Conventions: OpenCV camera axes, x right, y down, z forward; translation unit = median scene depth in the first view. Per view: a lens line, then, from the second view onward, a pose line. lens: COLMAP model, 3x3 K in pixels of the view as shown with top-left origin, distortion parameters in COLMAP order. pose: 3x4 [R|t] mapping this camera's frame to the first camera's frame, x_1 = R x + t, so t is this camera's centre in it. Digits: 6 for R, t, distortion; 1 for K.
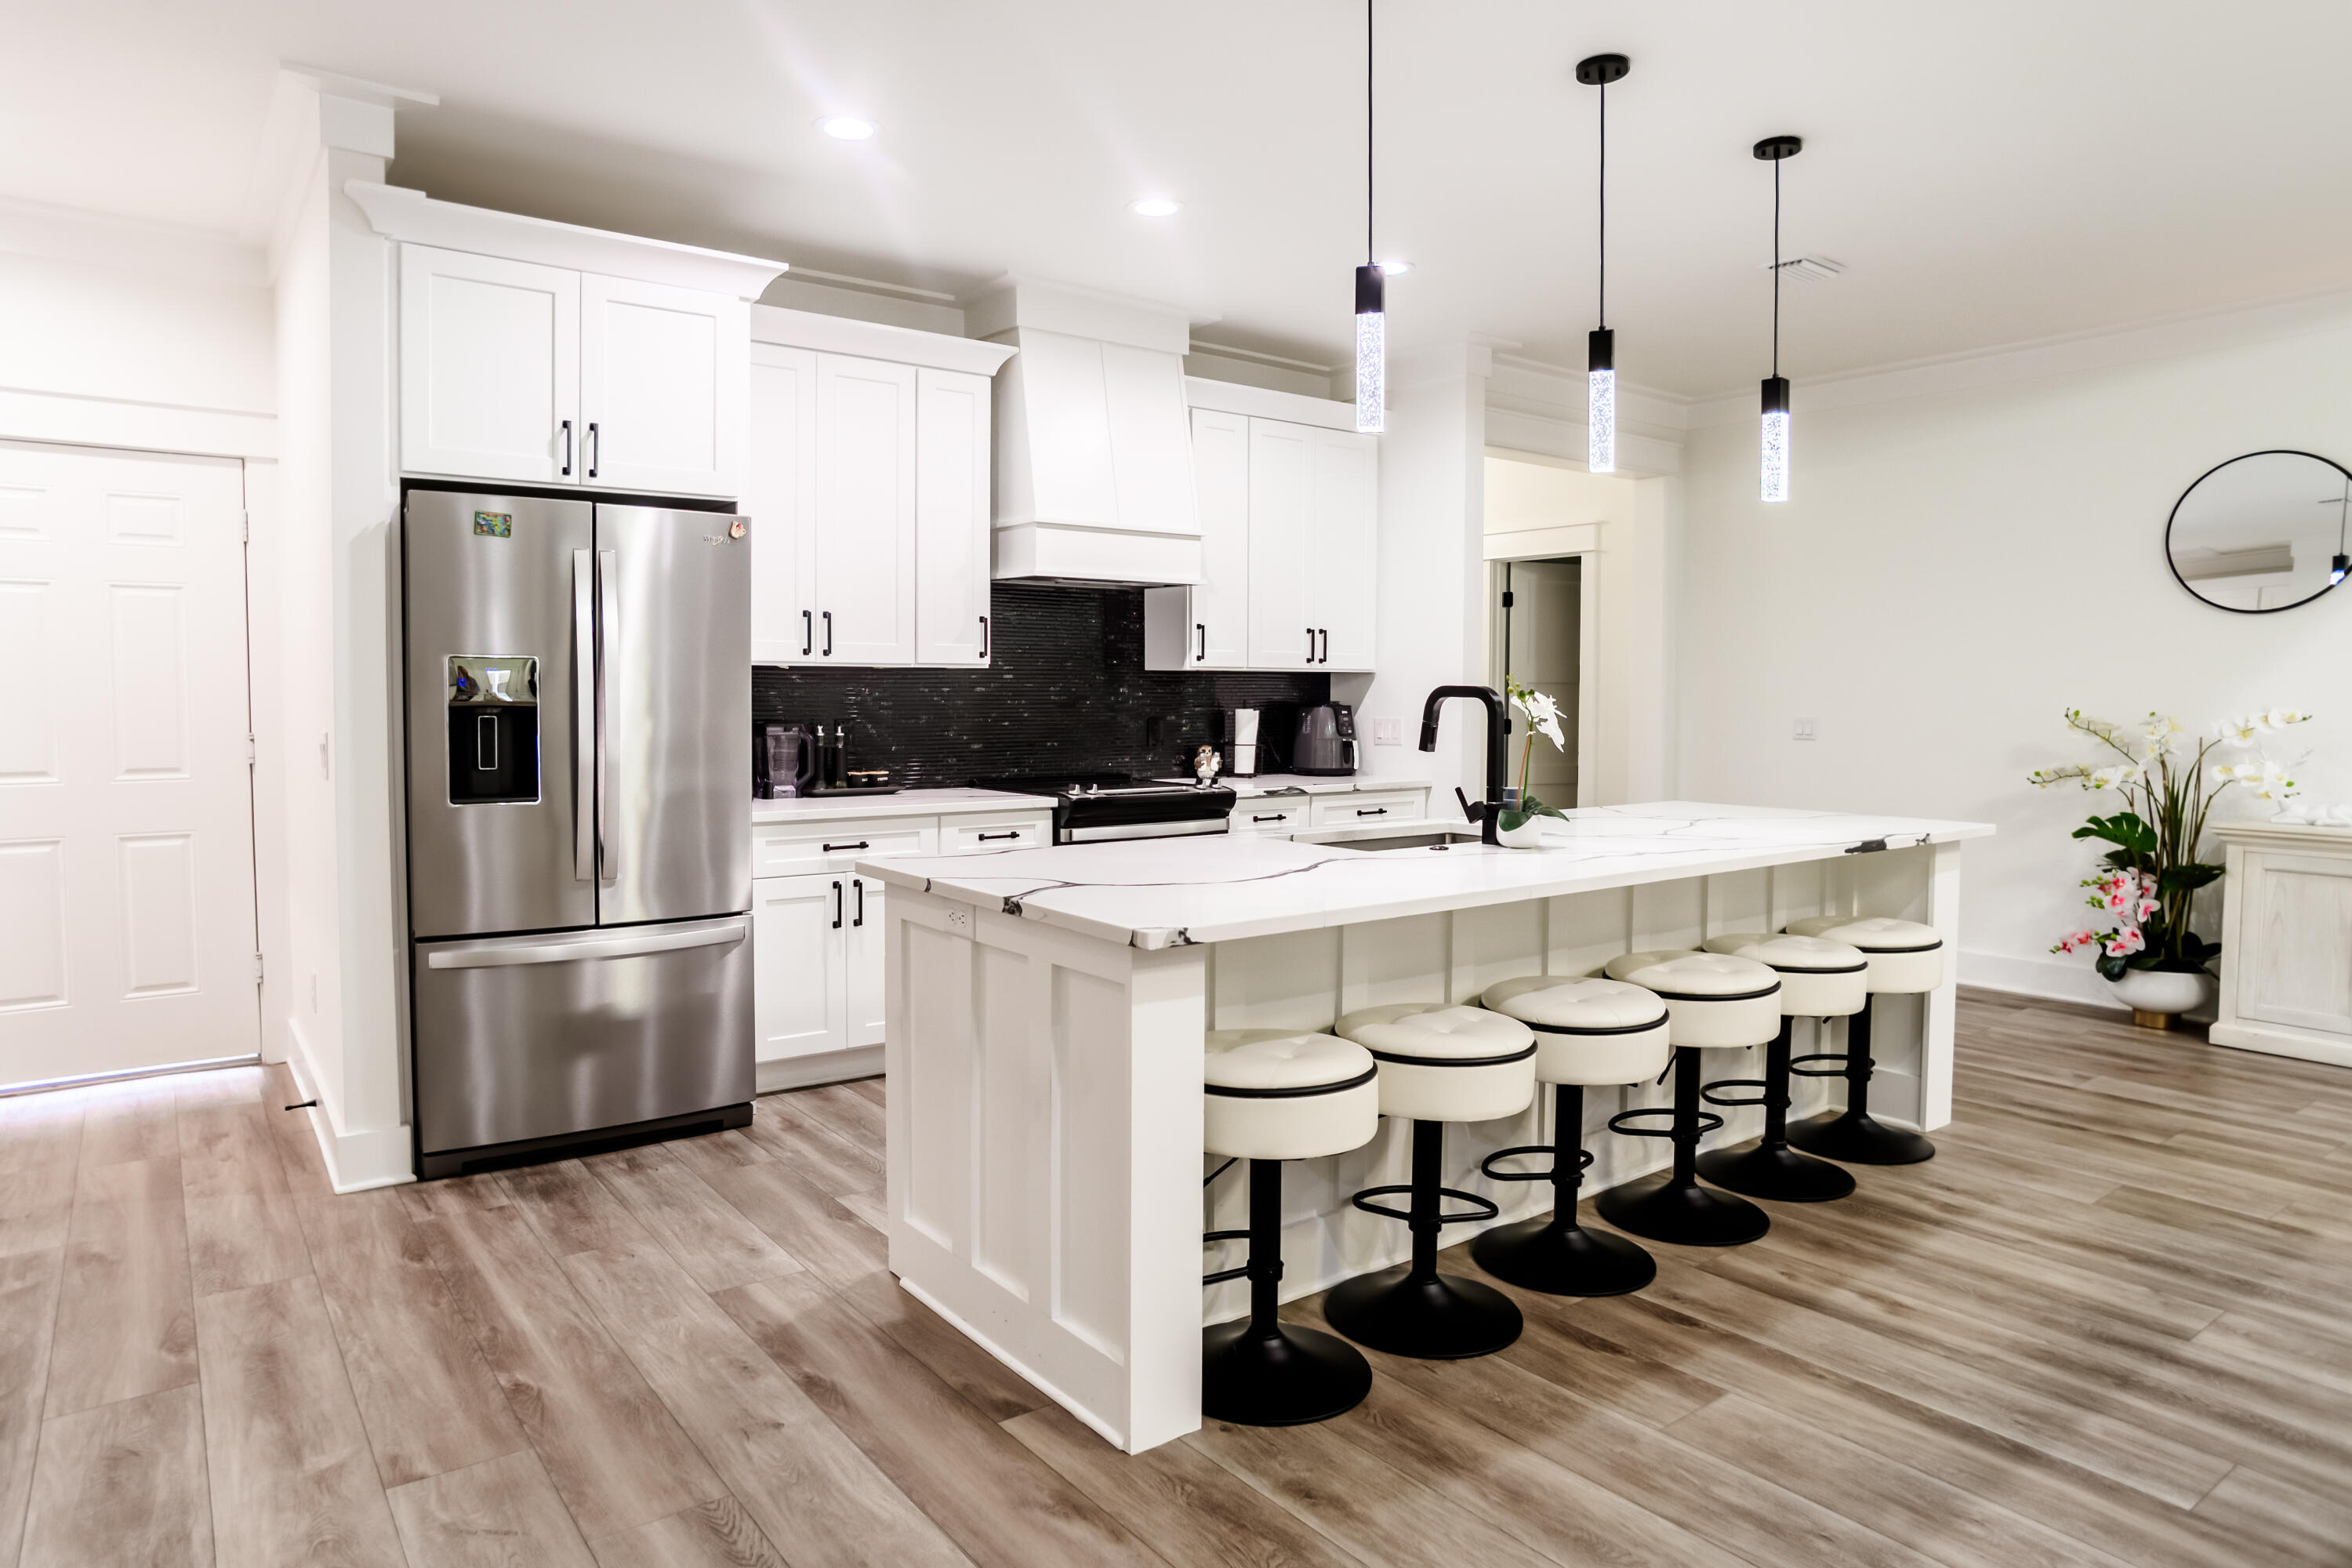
lens RADIAL K [[1388.7, 0, 1085.9], [0, 1388.7, 785.4], [0, 0, 1]] dist [-0.112030, 0.069966]
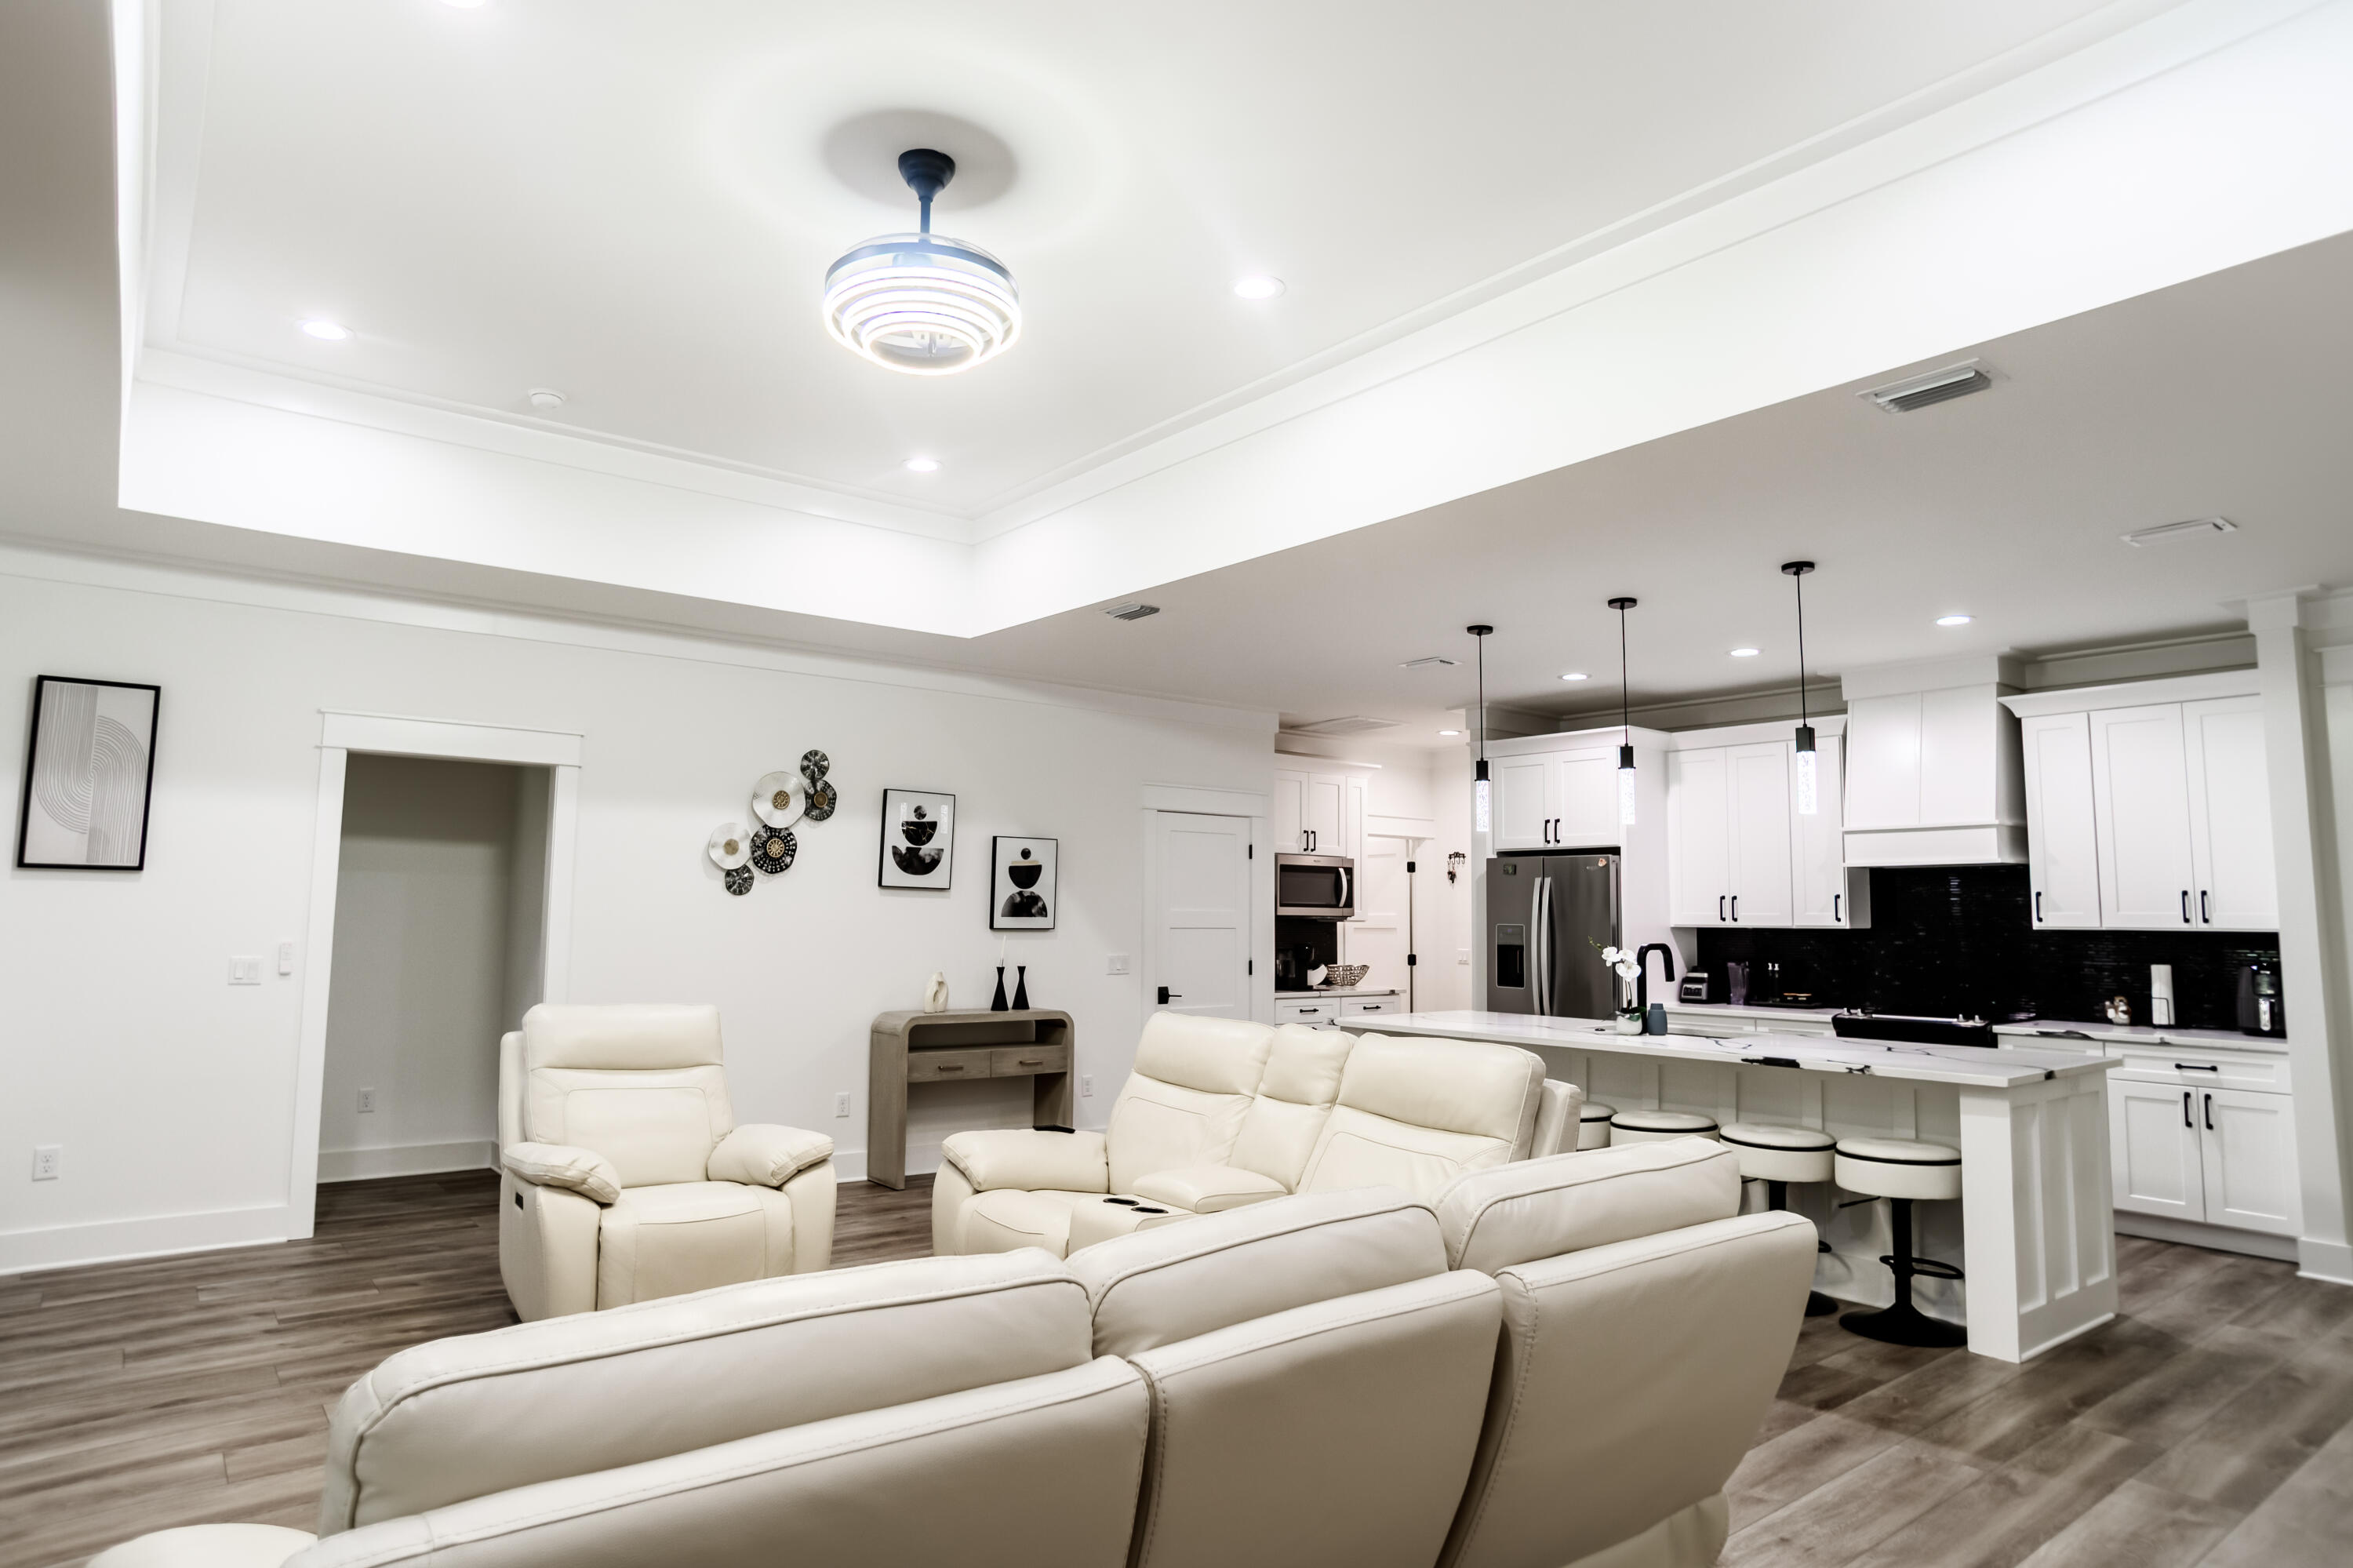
lens RADIAL K [[1377.8, 0, 1176.5], [0, 1377.8, 784.0], [0, 0, 1]] dist [-0.106764, 0.074007]
pose [[0.066354, -0.097788, -0.992993, 1.360987], [-0.080678, 0.991402, -0.103022, -0.032337], [0.994529, 0.086949, 0.057895, 0.190334]]
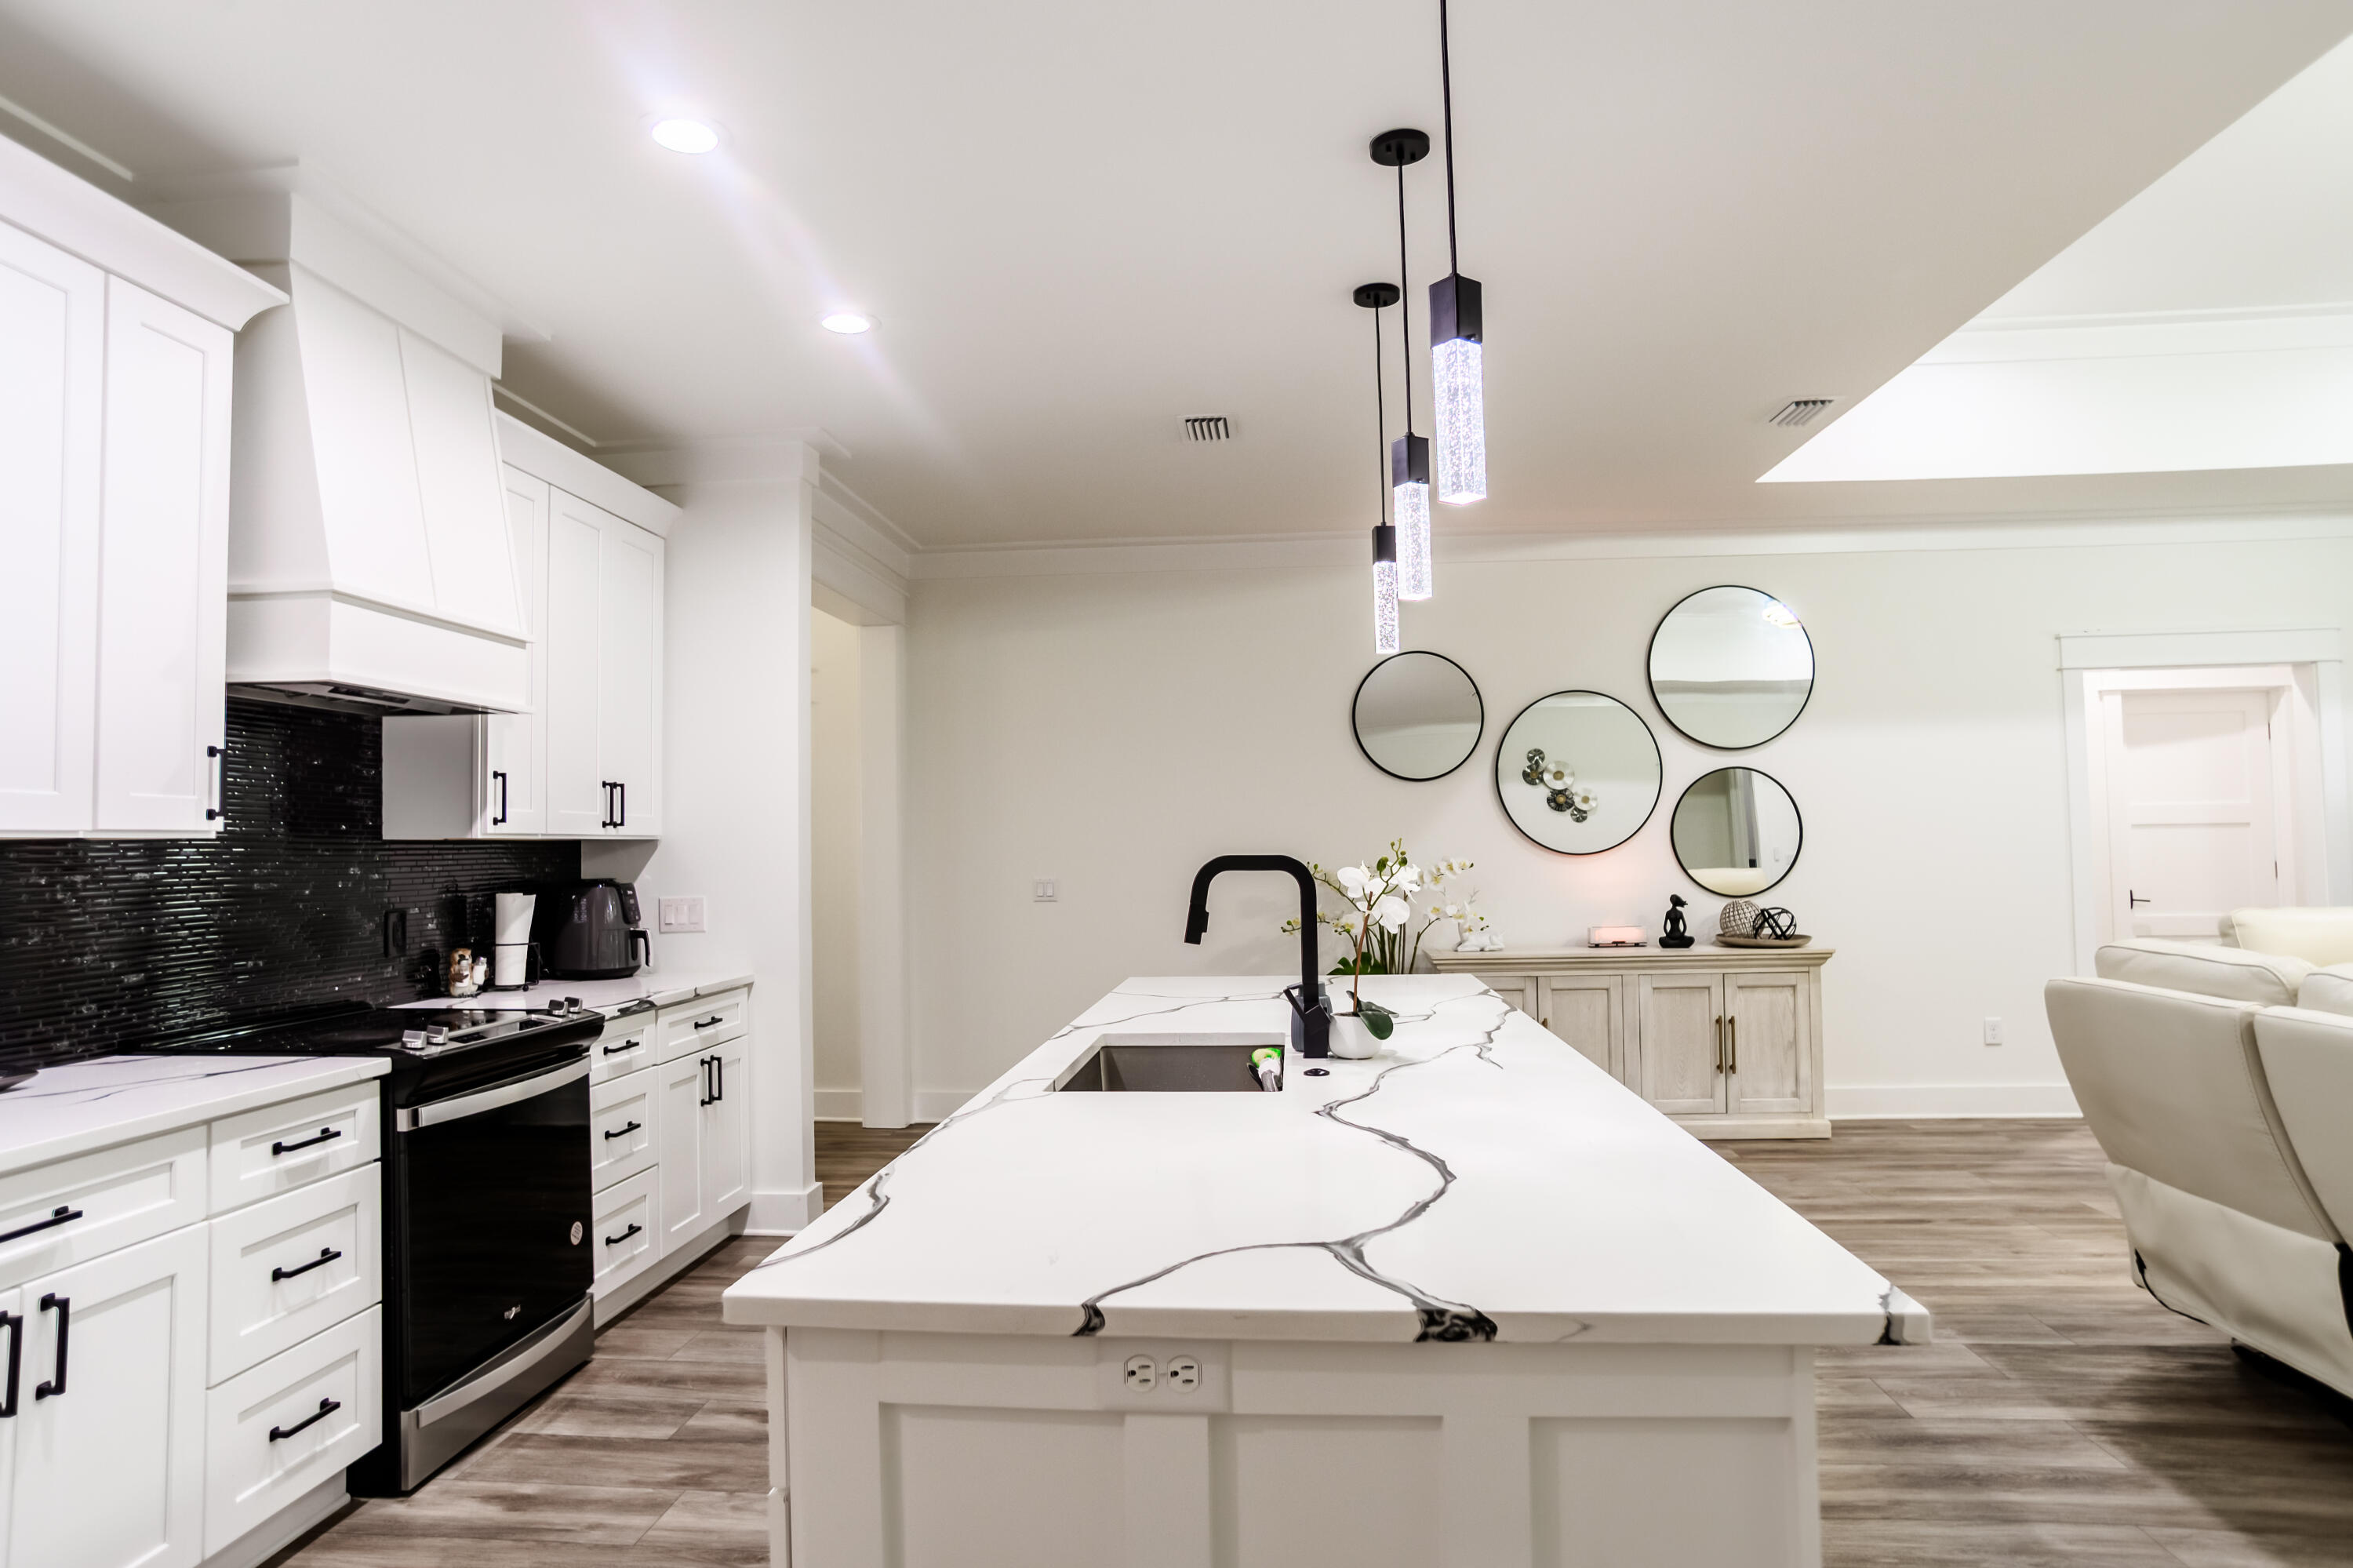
lens RADIAL K [[1377.8, 0, 1176.5], [0, 1377.8, 784.0], [0, 0, 1]] dist [-0.106764, 0.074007]
pose [[0.644942, 0.021666, 0.763925, -0.234419], [0.070326, 0.993674, -0.087554, -0.032393], [-0.760989, 0.110191, 0.639338, 0.365422]]
